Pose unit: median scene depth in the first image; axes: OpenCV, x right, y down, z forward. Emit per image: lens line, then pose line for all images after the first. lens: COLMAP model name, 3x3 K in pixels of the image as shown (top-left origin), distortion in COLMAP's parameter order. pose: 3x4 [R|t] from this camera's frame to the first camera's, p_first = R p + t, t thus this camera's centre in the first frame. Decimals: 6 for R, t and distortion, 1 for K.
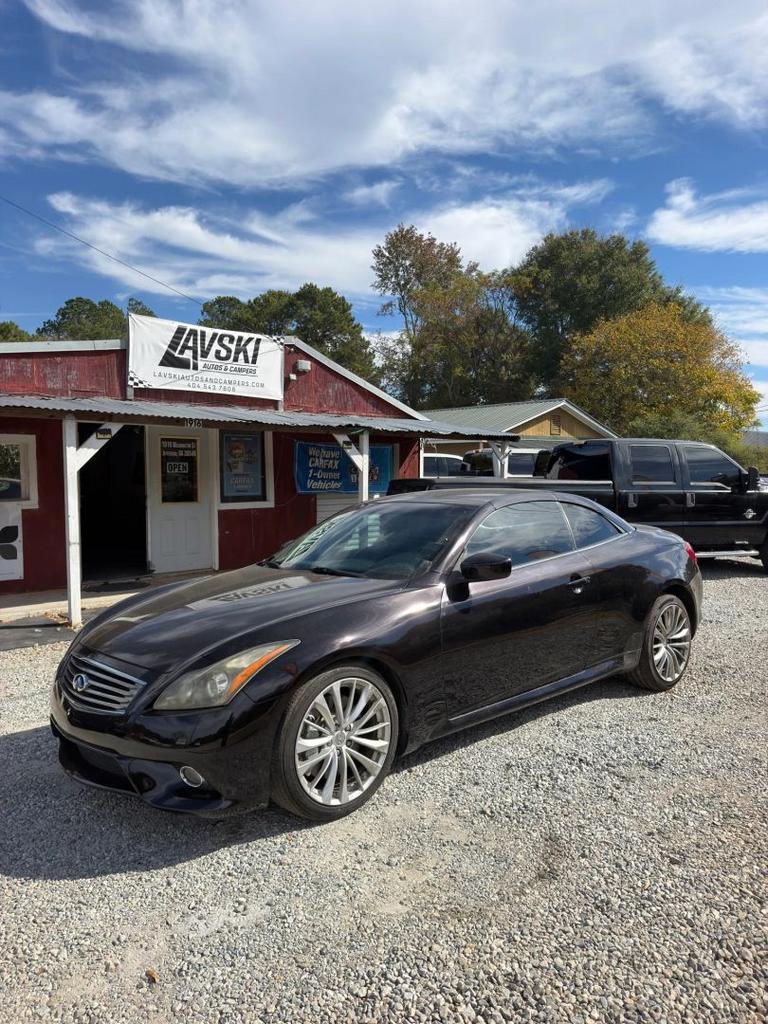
lens RADIAL K [[715.0, 0, 384.0], [0, 715.0, 512.0], [0, 0, 1]] dist [0.099127, -0.198493]
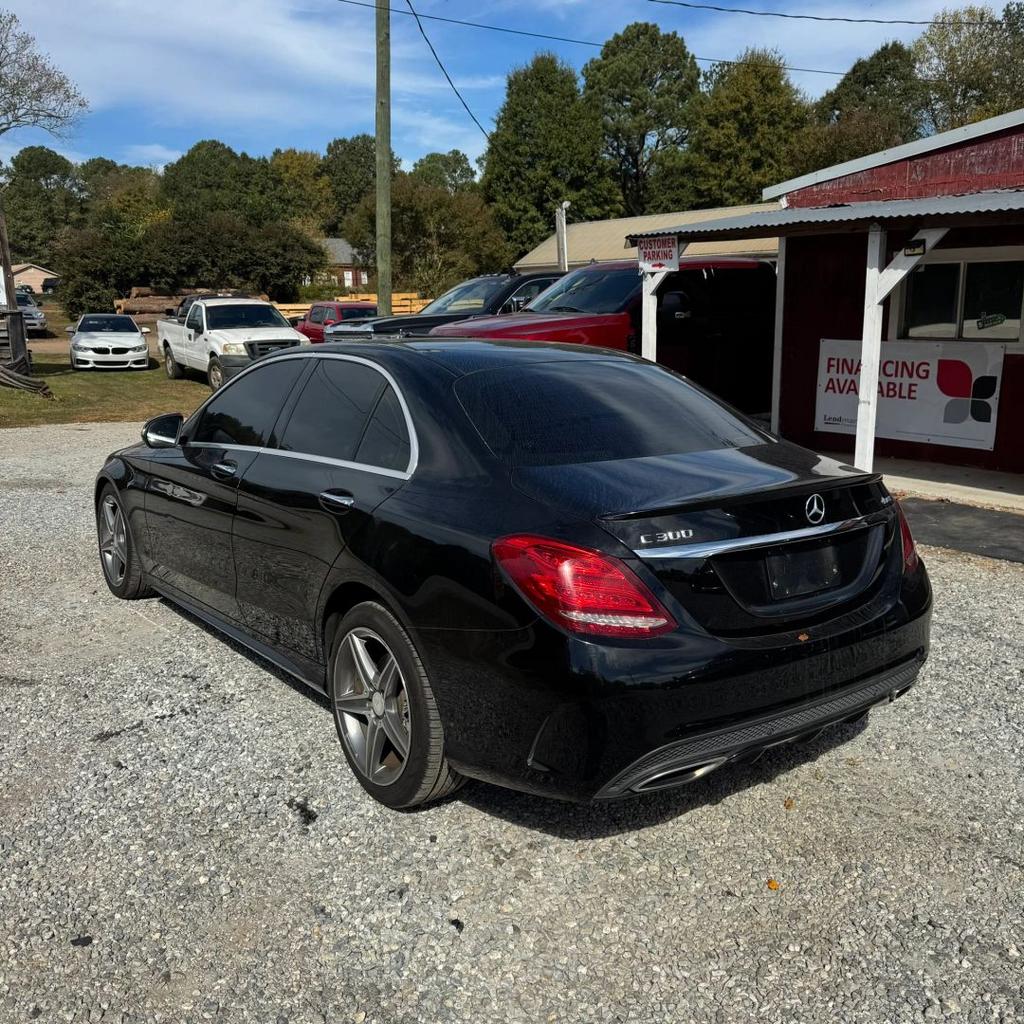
lens RADIAL K [[973.4, 0, 514.6], [0, 973.4, 536.0], [0, 0, 1]] dist [-0.033872, 0.003630]
pose [[-0.144546, 0.238362, -0.960359, 0.431141], [-0.043147, 0.968111, 0.246780, -0.036318], [0.988557, 0.077107, -0.129652, 0.532199]]
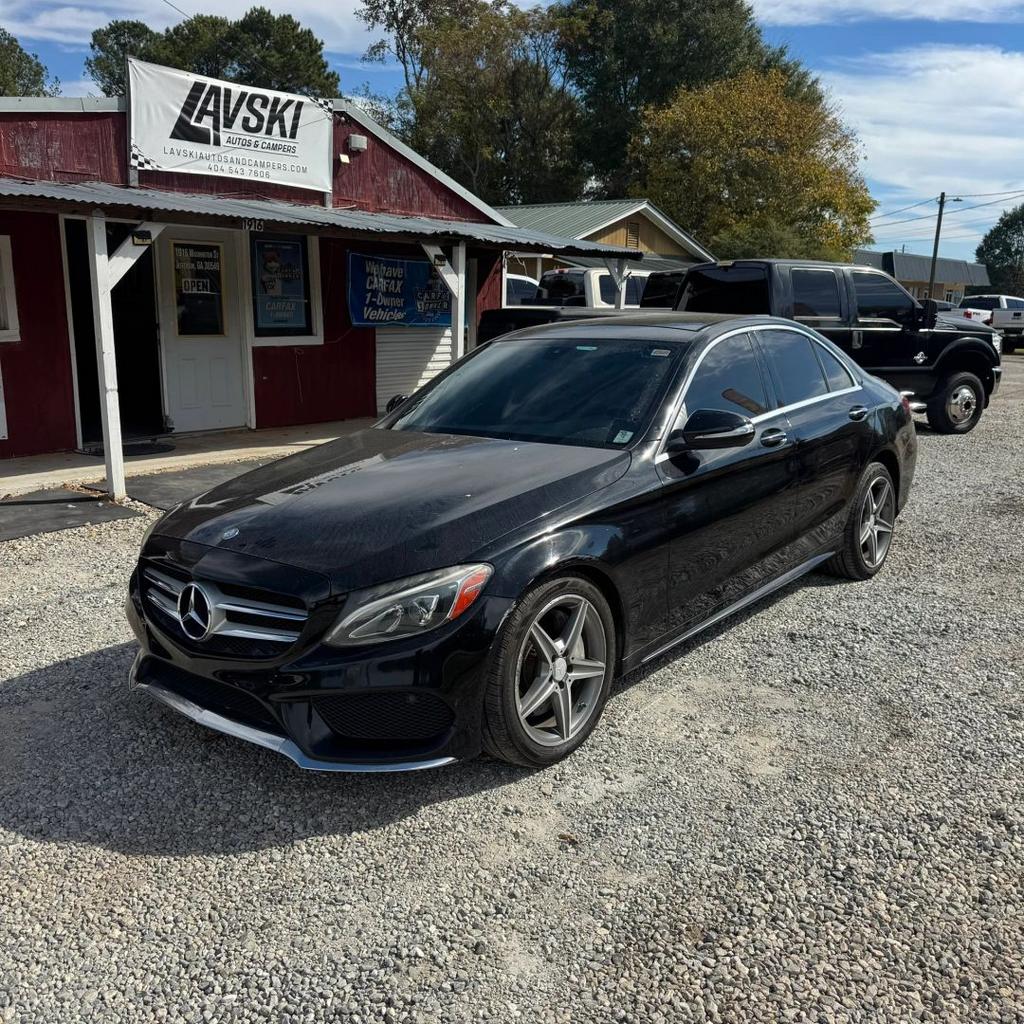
lens RADIAL K [[977.5, 0, 512.0], [0, 977.5, 512.0], [0, 0, 1]] dist [0.014856, -0.030061]
pose [[0.987765, -0.015514, 0.155178, -0.124563], [-0.009693, 0.987009, 0.160375, 0.001042], [-0.155650, -0.159916, 0.974782, -0.038681]]
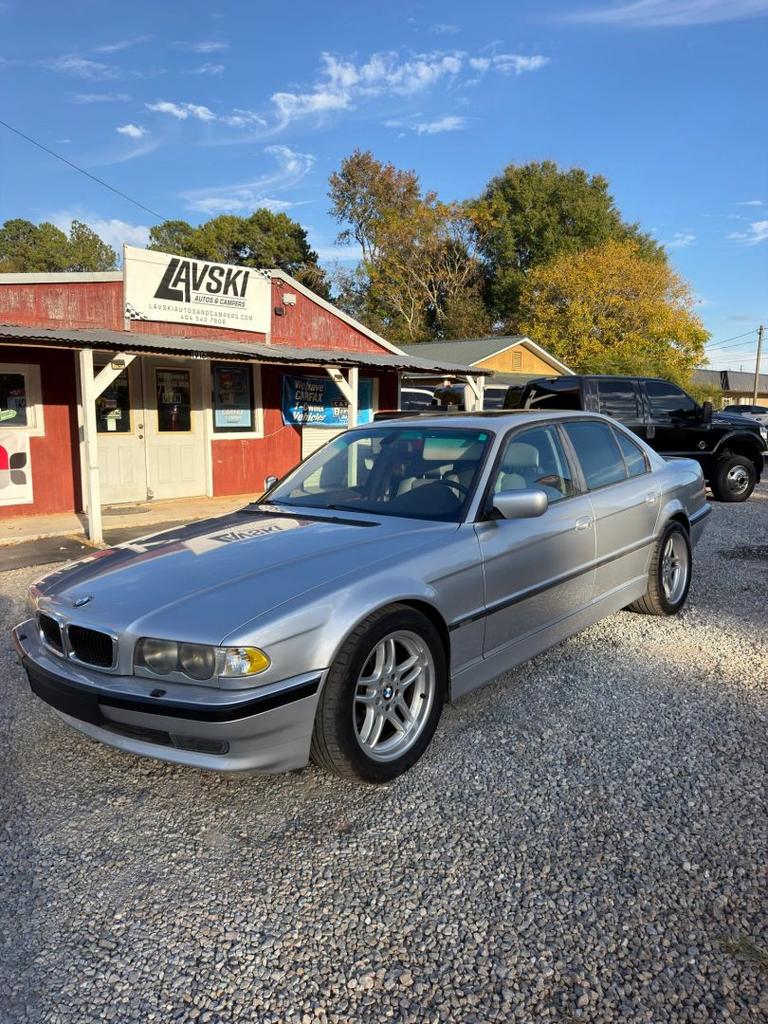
lens RADIAL K [[715.0, 0, 384.0], [0, 715.0, 512.0], [0, 0, 1]] dist [0.099127, -0.198493]
pose [[0.997753, -0.001393, 0.066979, -0.049900], [-0.004553, 0.996062, 0.088539, 0.007829], [-0.066839, -0.088645, 0.993818, -0.065025]]
